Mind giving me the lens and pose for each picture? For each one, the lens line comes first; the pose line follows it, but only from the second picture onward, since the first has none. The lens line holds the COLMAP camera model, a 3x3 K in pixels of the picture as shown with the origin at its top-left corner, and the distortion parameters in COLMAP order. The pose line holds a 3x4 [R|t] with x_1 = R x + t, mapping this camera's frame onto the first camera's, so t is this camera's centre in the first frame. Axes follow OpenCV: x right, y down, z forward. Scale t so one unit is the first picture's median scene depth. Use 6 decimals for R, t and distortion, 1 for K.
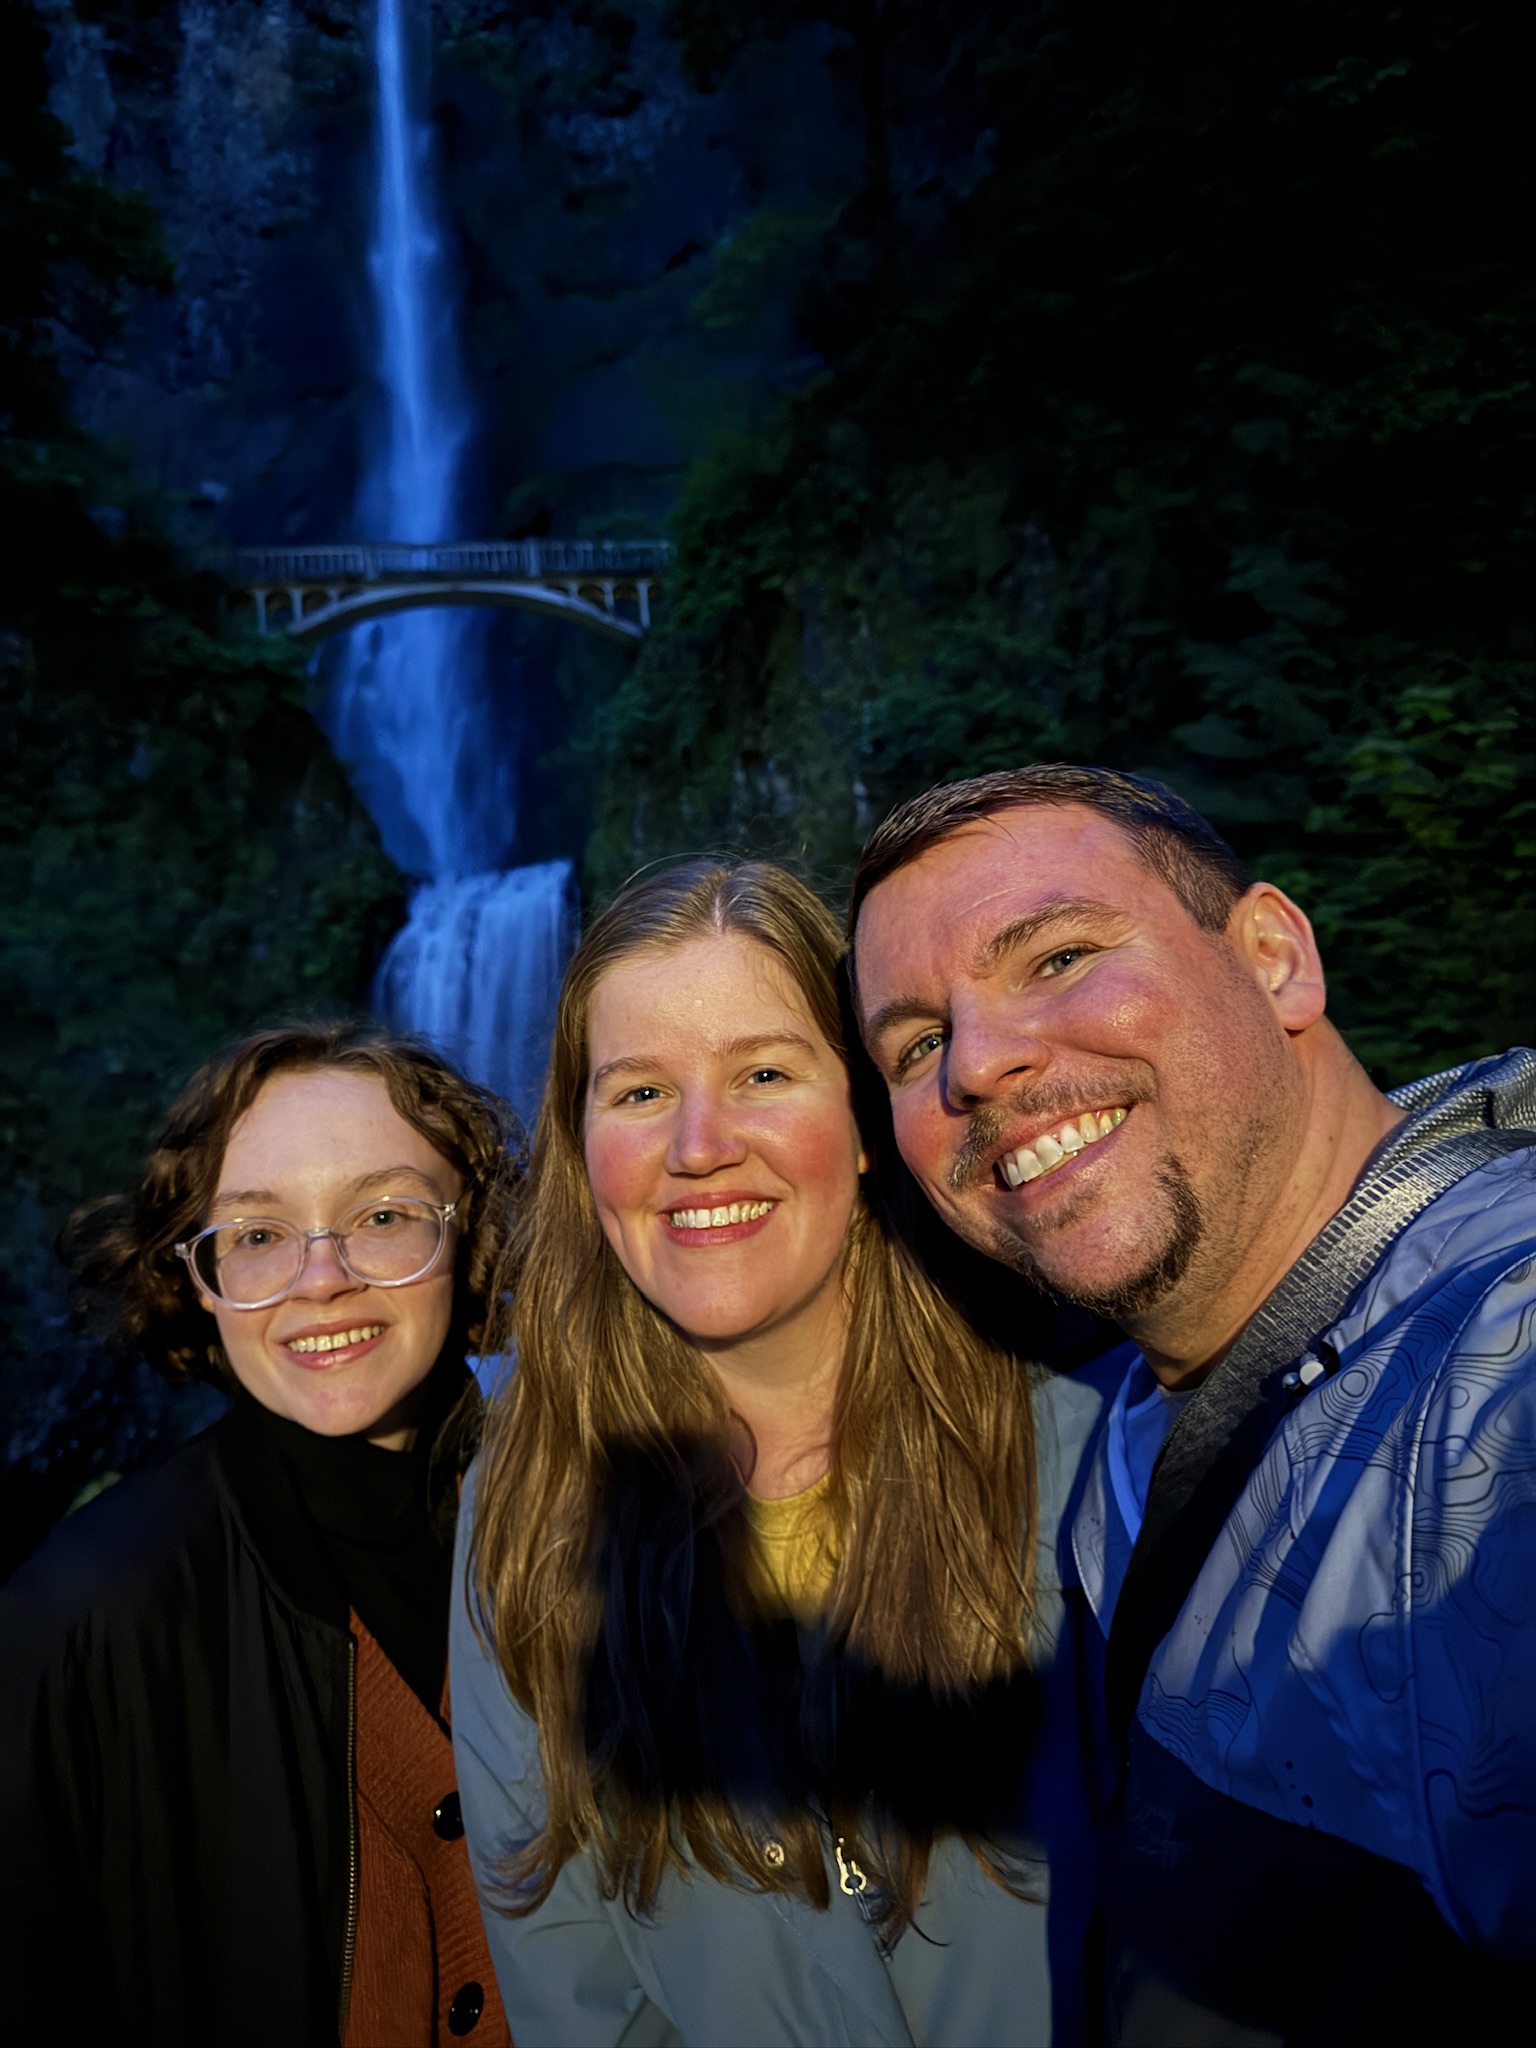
lens RADIAL K [[1437.7, 0, 768.0], [0, 1437.7, 1024.0], [0, 0, 1]] dist [0.188560, -0.397929]
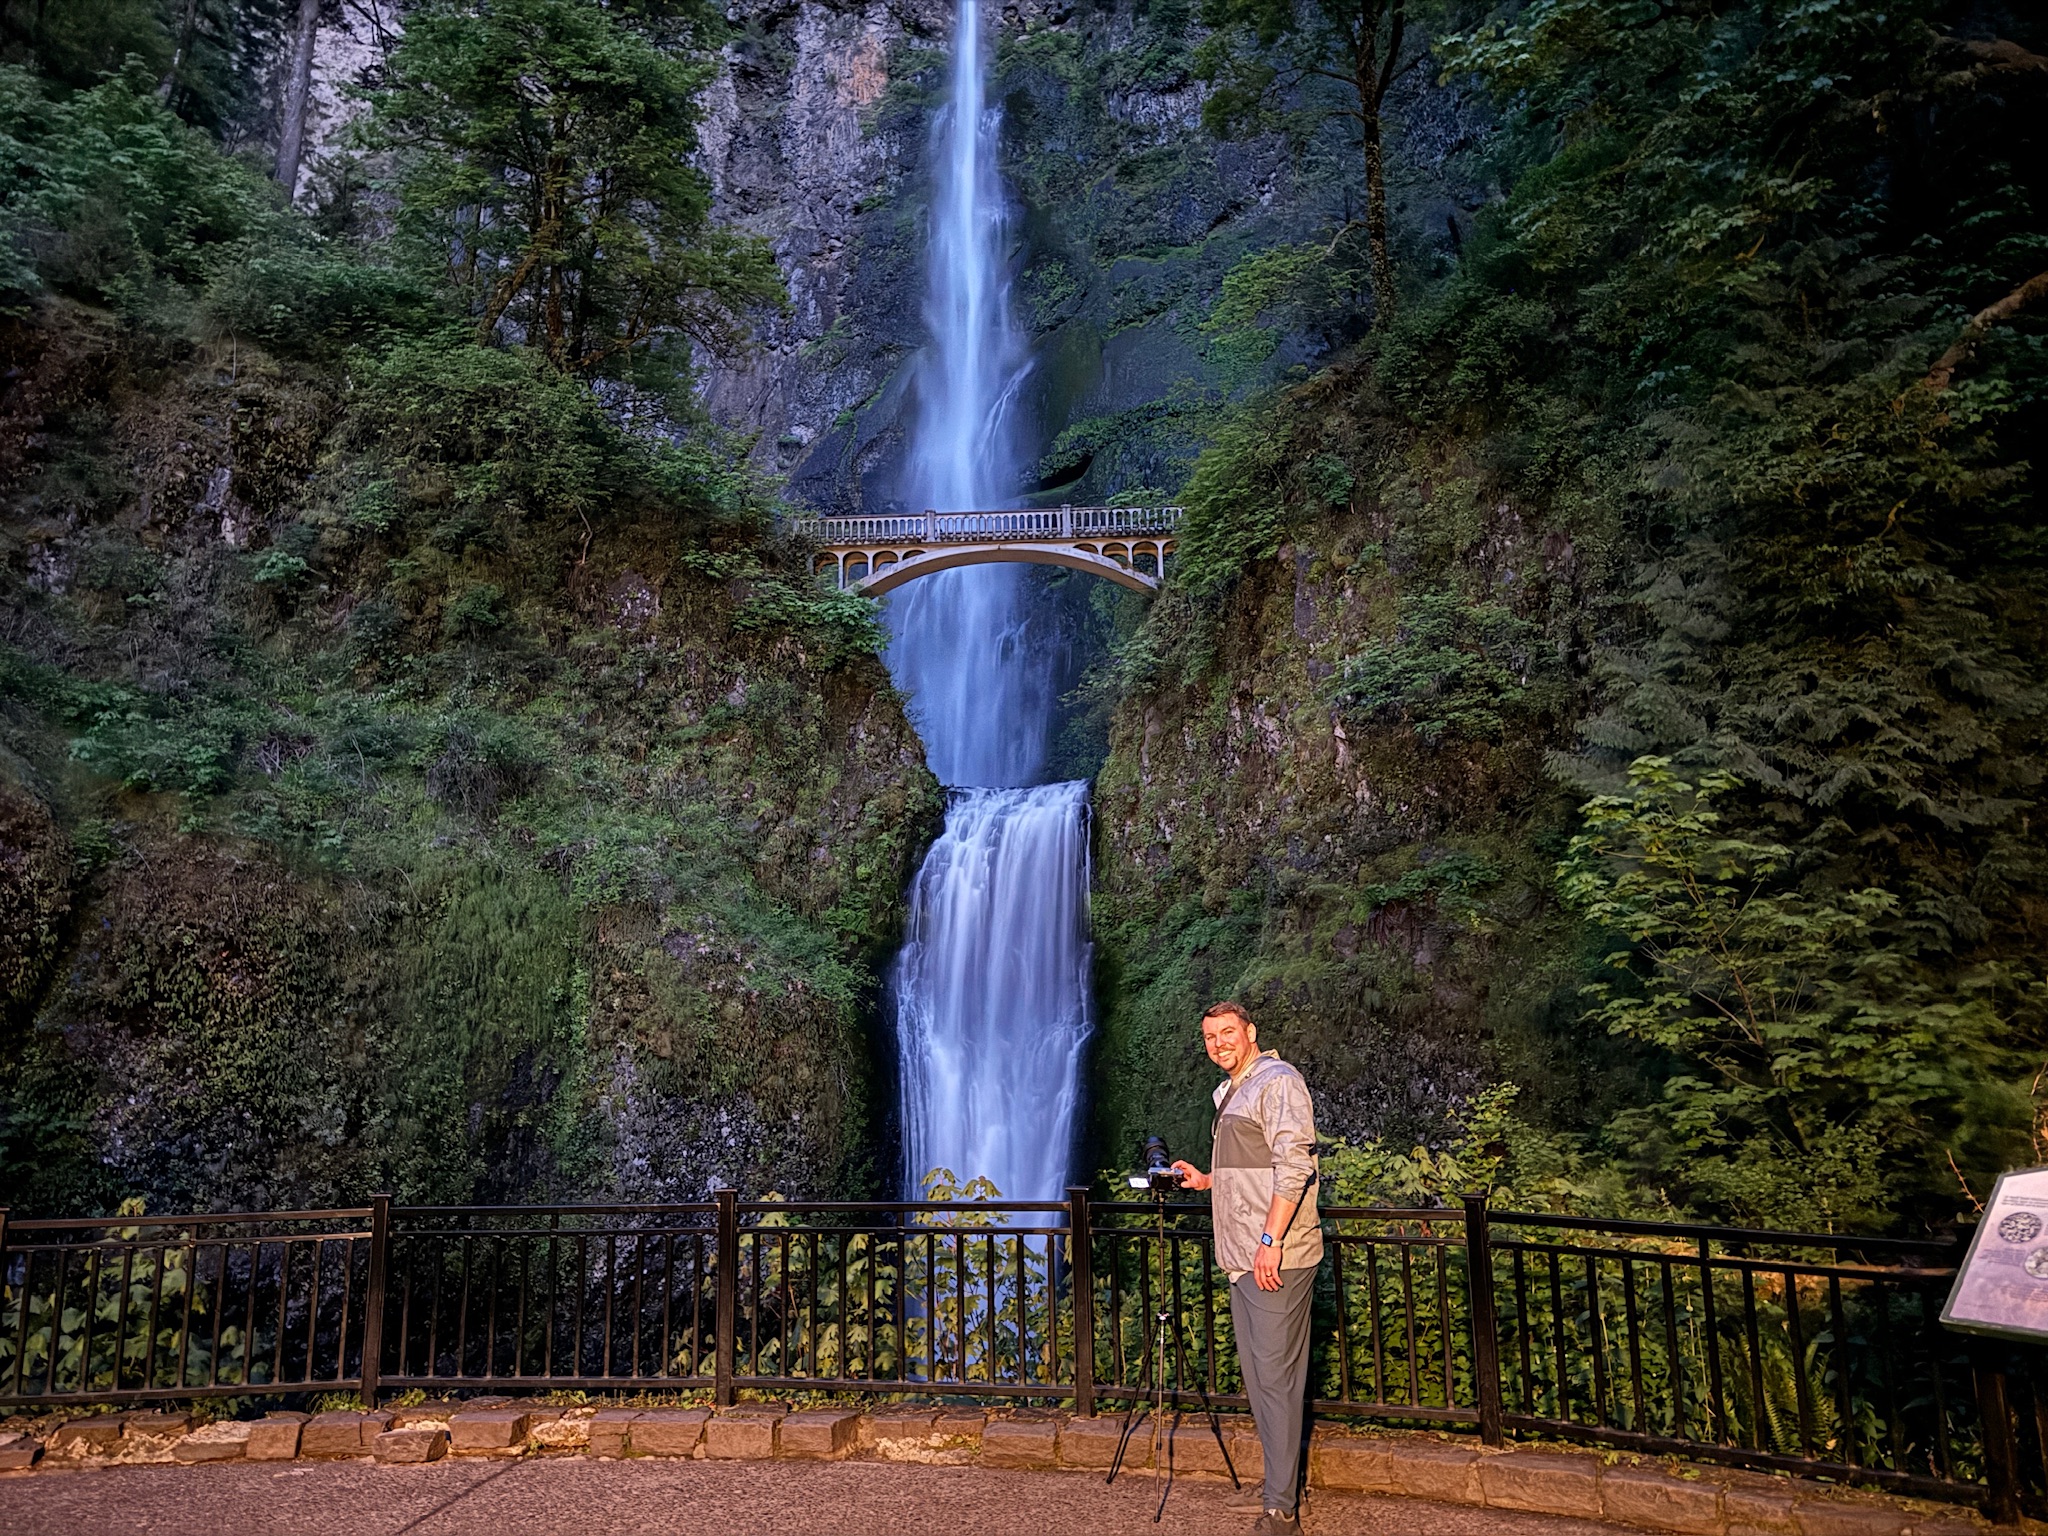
lens RADIAL K [[1437.7, 0, 1020.3], [0, 1437.7, 766.7], [0, 0, 1]] dist [0.188560, -0.397929]
pose [[0.981011, 0.028314, -0.191873, 0.031900], [-0.048104, 0.993896, -0.099280, -0.011735], [0.187891, 0.106625, 0.976385, -0.116372]]
